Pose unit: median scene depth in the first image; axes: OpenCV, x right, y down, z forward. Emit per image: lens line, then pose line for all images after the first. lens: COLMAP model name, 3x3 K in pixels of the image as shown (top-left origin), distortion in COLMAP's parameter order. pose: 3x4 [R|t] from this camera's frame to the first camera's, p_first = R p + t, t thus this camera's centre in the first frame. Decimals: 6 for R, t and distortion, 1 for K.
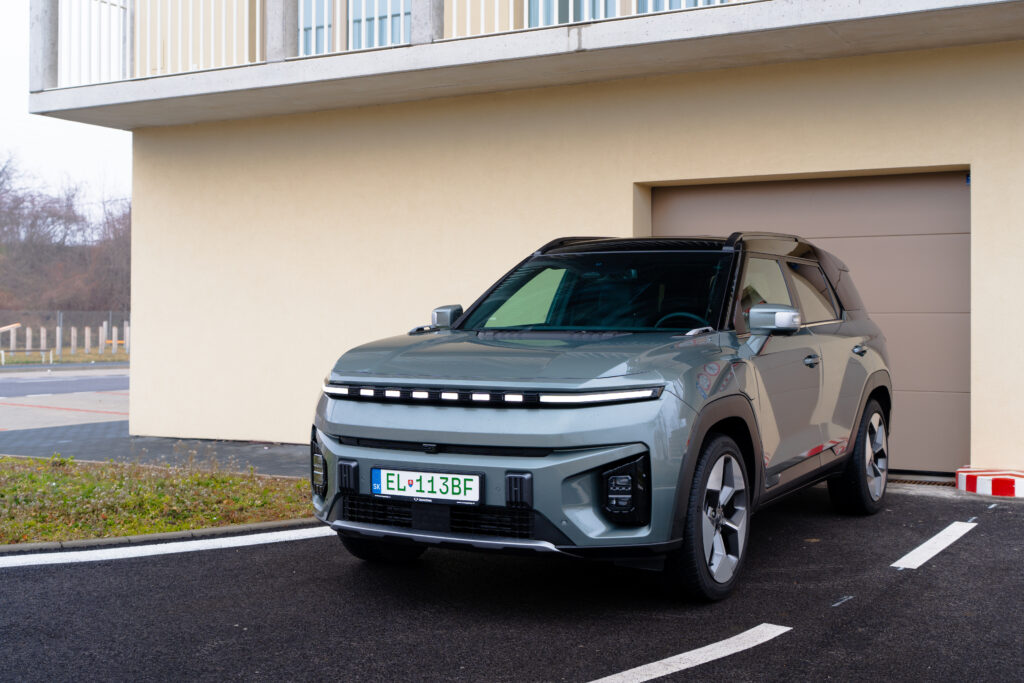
lens RADIAL K [[1318.7, 0, 514.8], [0, 1318.7, 326.9], [0, 0, 1]] dist [0.003643, 0.000000]
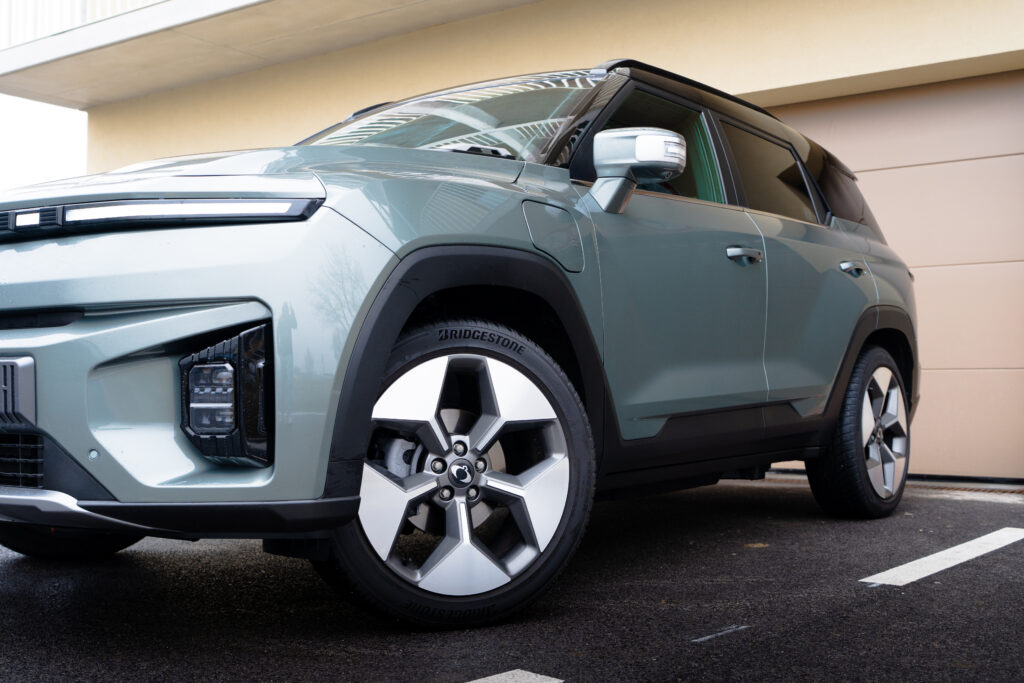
lens RADIAL K [[1239.8, 0, 518.5], [0, 1239.8, 347.1], [0, 0, 1]] dist [-0.007554, 0.000000]
pose [[0.993179, -0.007070, -0.116383, 0.244212], [0.002017, 0.999052, -0.043476, 0.123650], [0.116581, 0.042945, 0.992252, 0.527987]]
